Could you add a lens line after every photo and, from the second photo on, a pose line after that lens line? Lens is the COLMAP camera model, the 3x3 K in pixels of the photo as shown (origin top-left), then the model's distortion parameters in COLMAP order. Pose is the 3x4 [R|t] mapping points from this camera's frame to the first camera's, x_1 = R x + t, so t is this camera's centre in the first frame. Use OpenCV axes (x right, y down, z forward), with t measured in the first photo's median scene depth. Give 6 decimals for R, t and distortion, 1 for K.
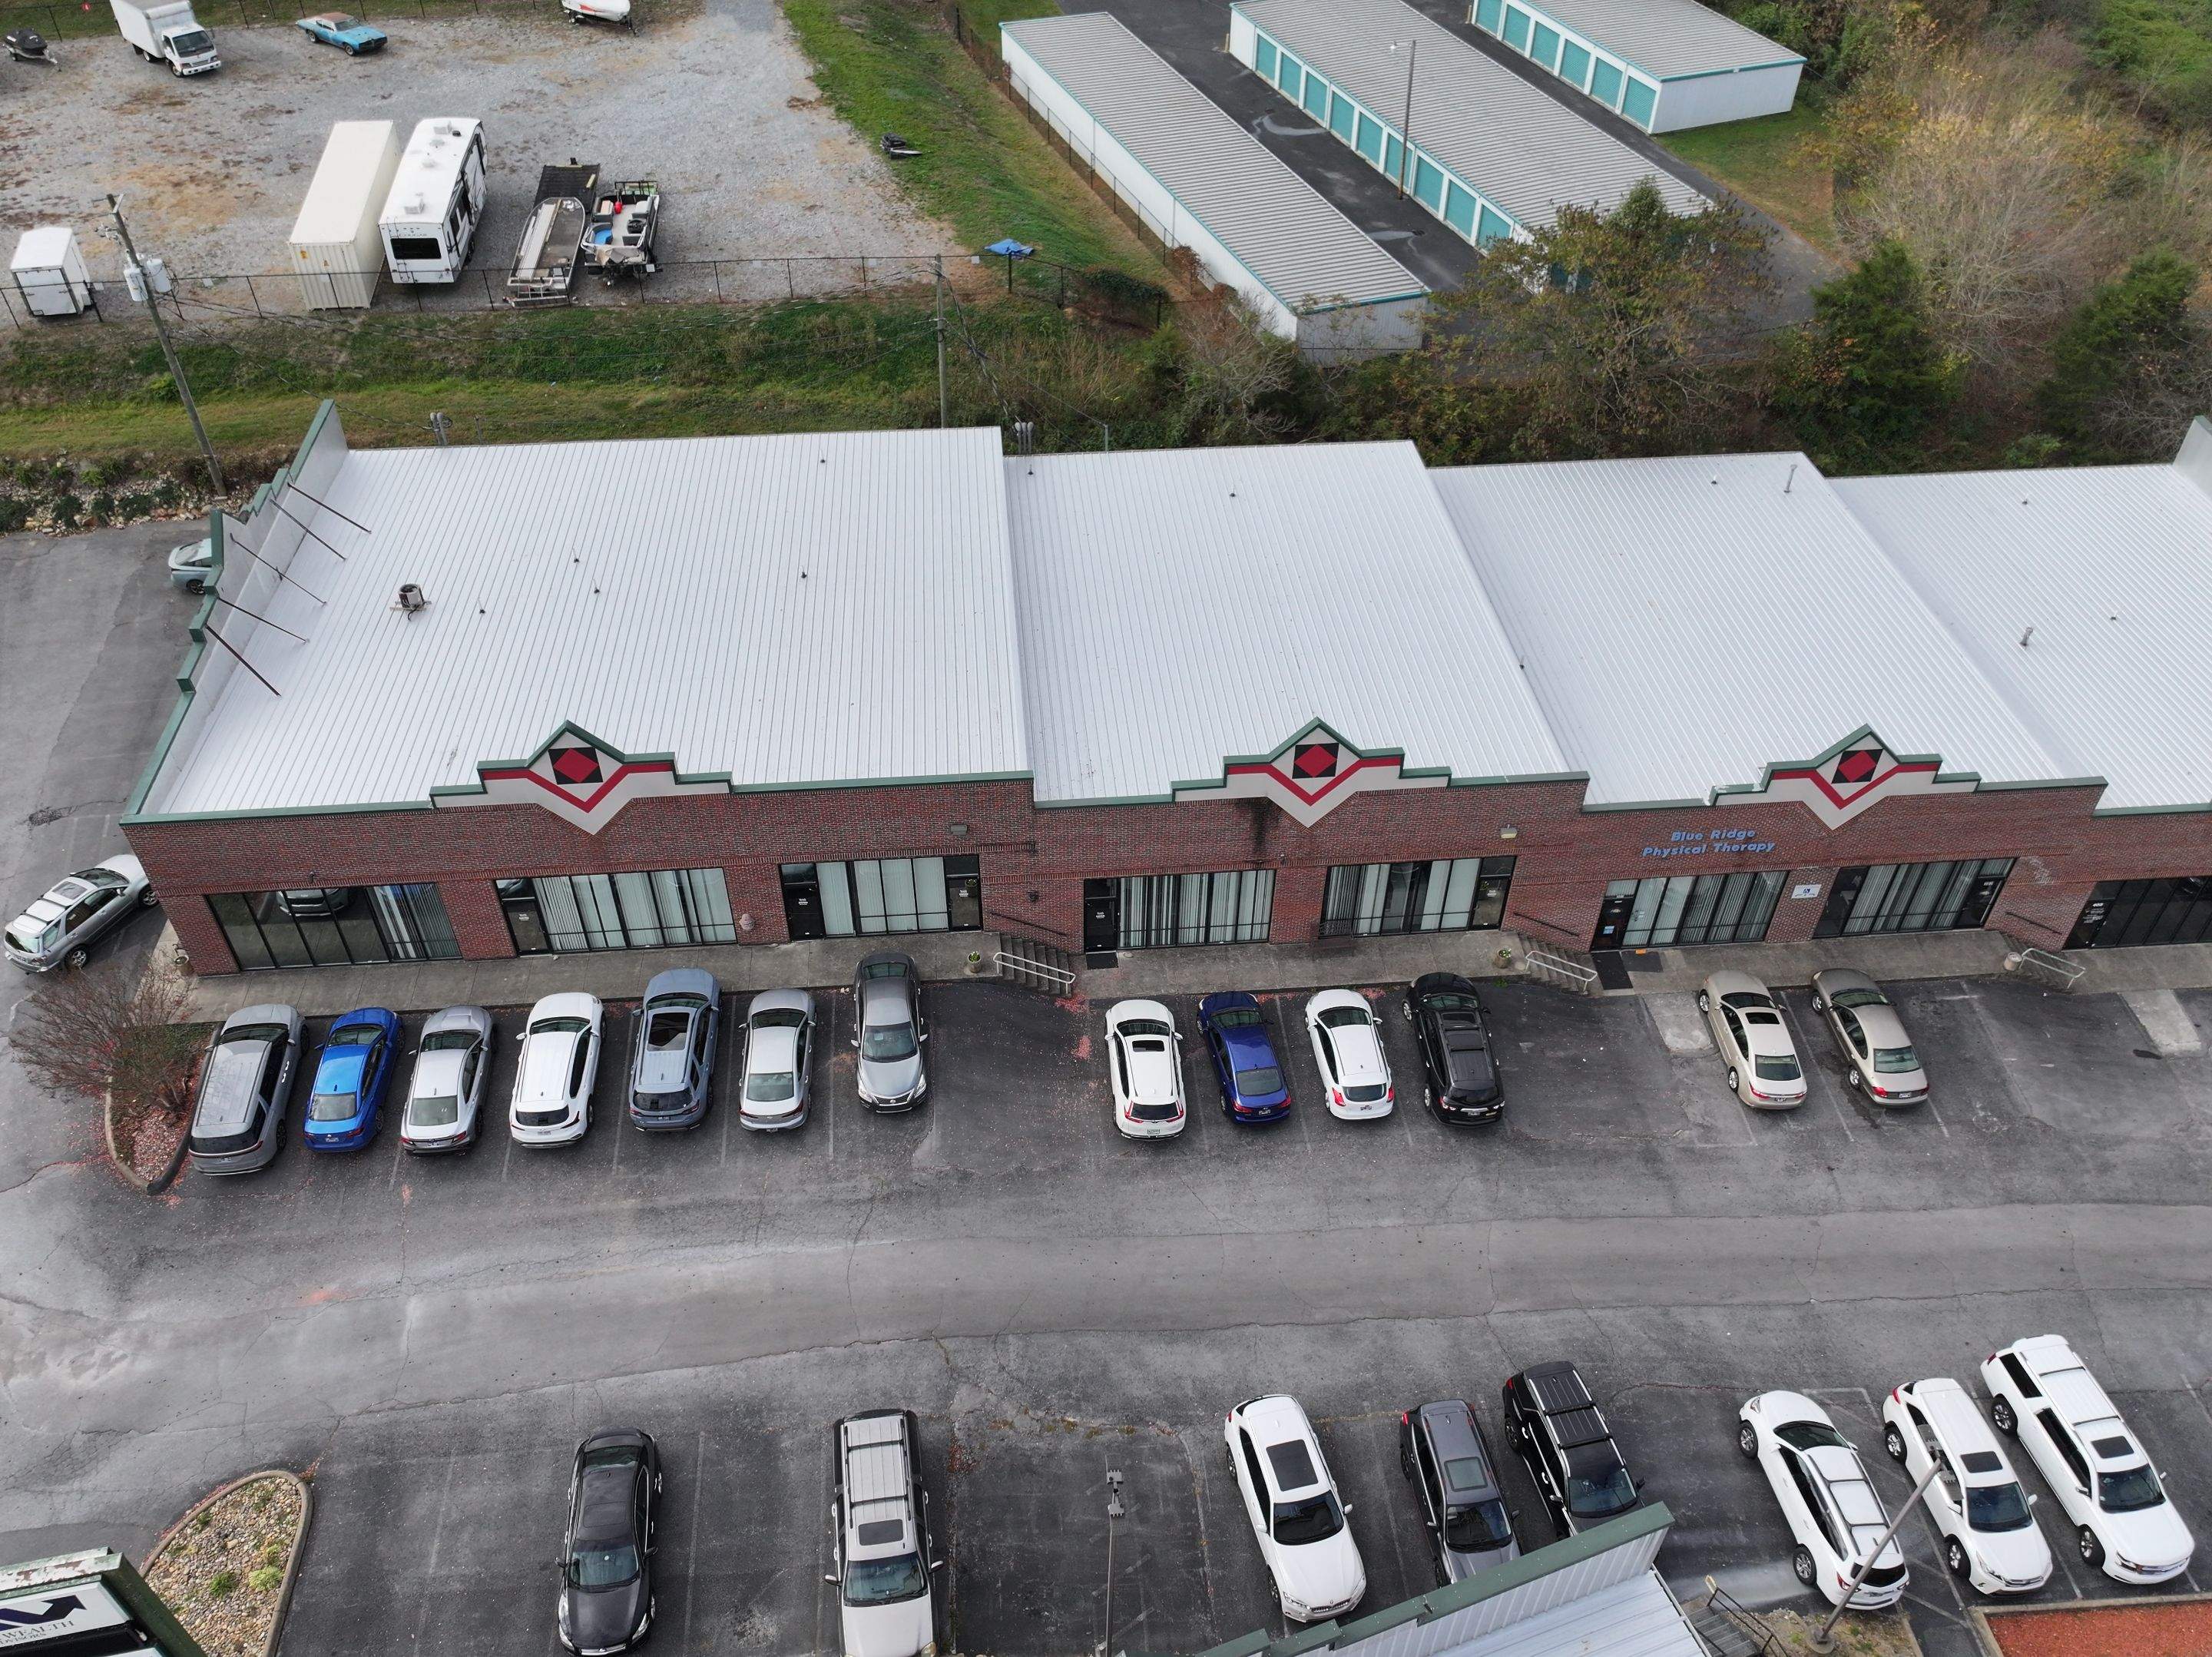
lens RADIAL K [[1780.9, 0, 1100.4], [0, 1780.9, 838.1], [0, 0, 1]] dist [-0.000637, 0.014922]
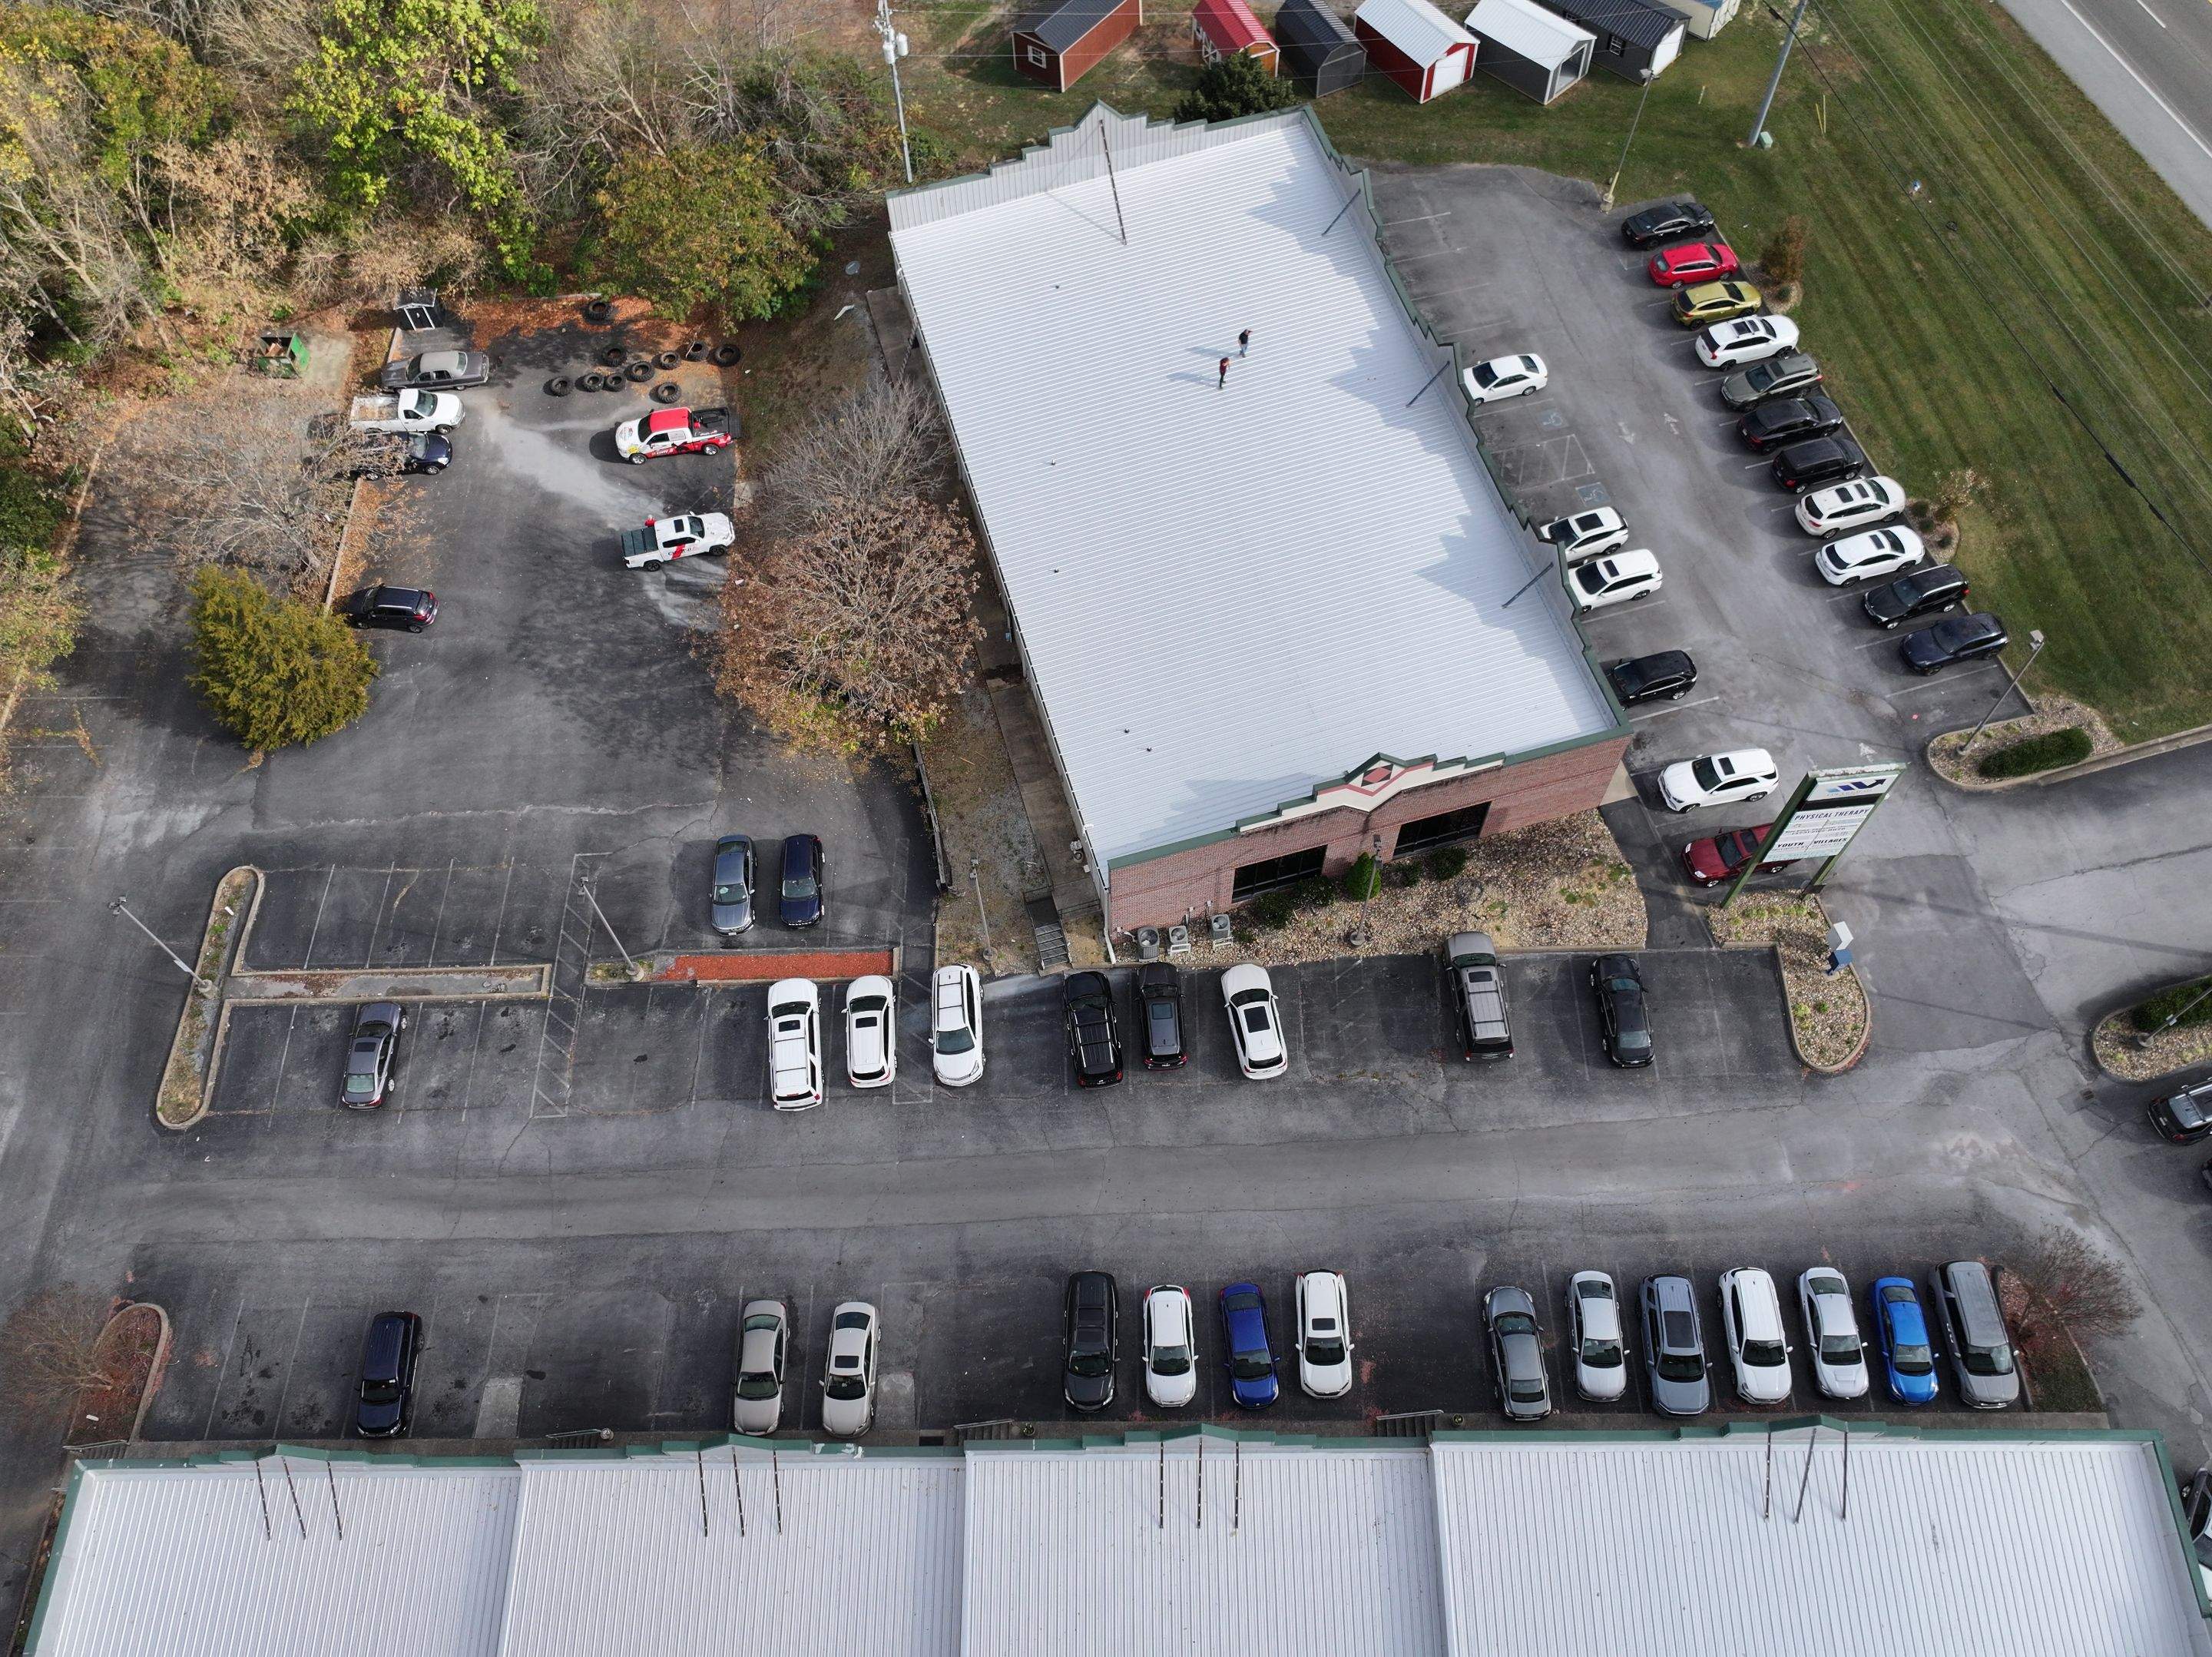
lens RADIAL K [[1780.9, 0, 1102.5], [0, 1780.9, 832.7], [0, 0, 1]] dist [-0.000637, 0.014922]
pose [[-0.996610, -0.067824, 0.046562, 0.153437], [0.061331, -0.235293, 0.969987, -1.097984], [-0.054832, 0.969555, 0.238655, 0.308364]]
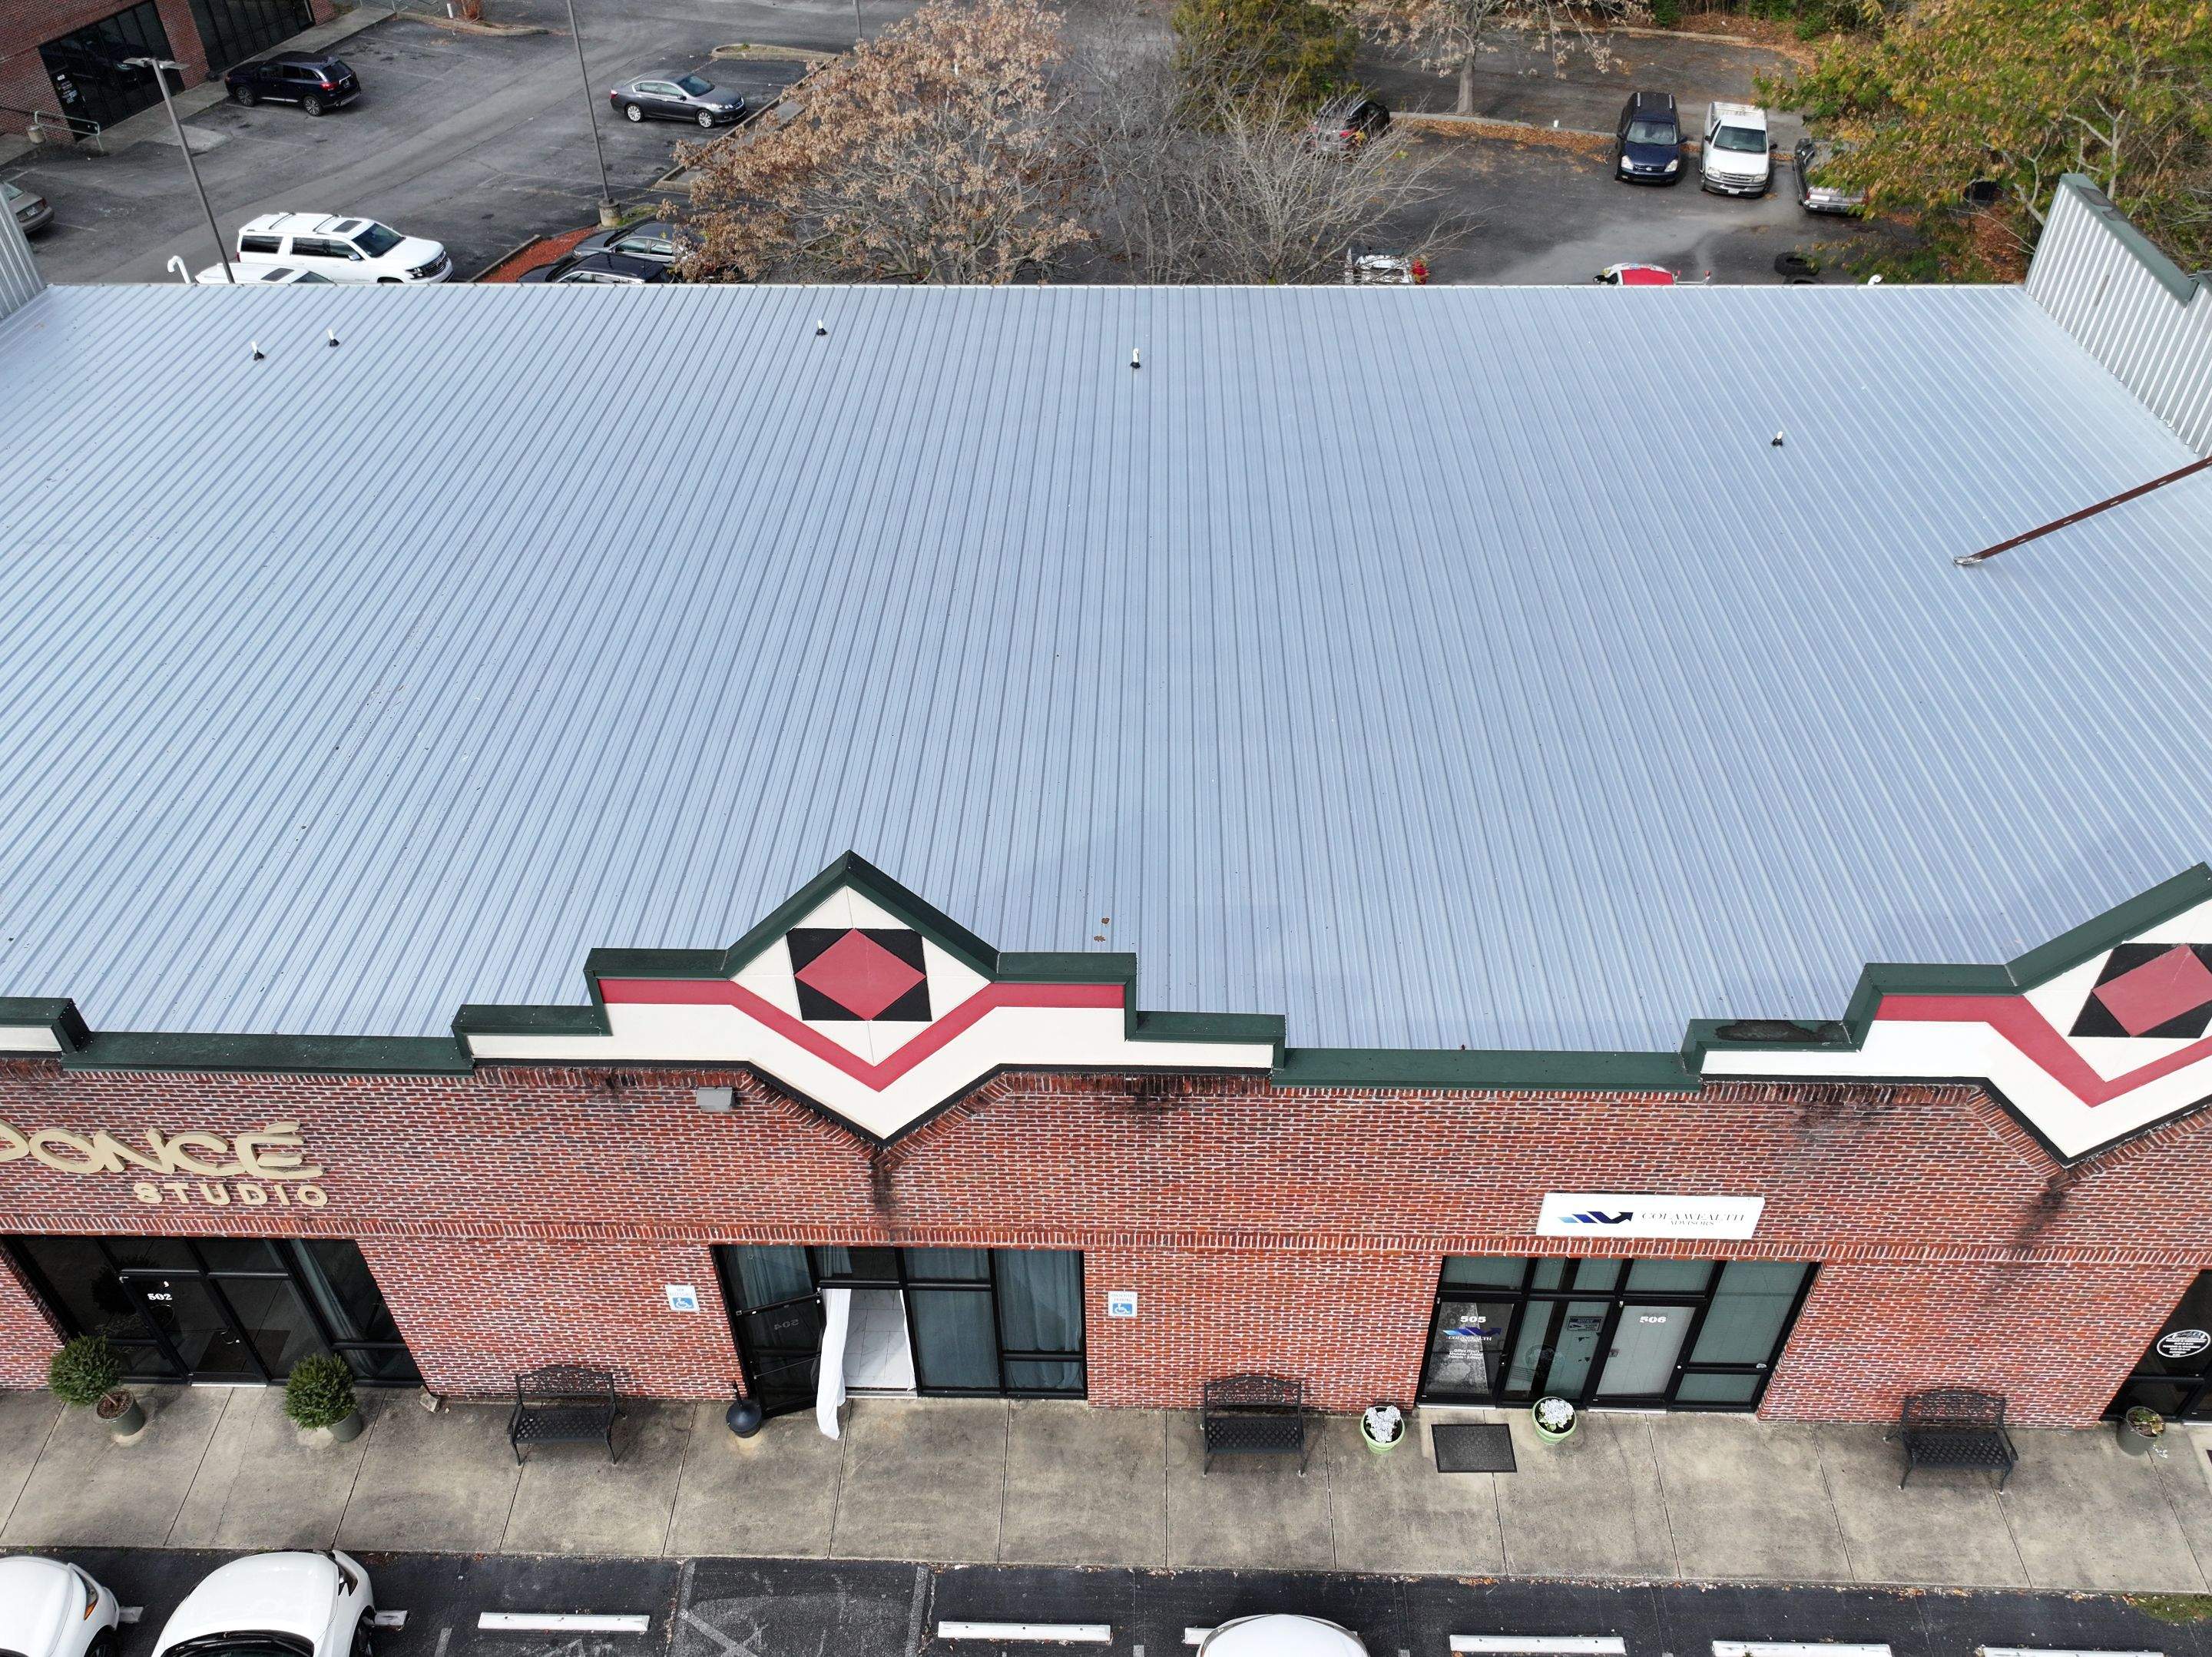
lens RADIAL K [[1780.9, 0, 1105.6], [0, 1780.9, 850.3], [0, 0, 1]] dist [-0.000637, 0.014922]
pose [[0.381501, -0.624516, 0.681497, -0.251657], [0.639429, 0.710698, 0.293324, 0.506296], [-0.667523, 0.323866, 0.670465, 0.007170]]
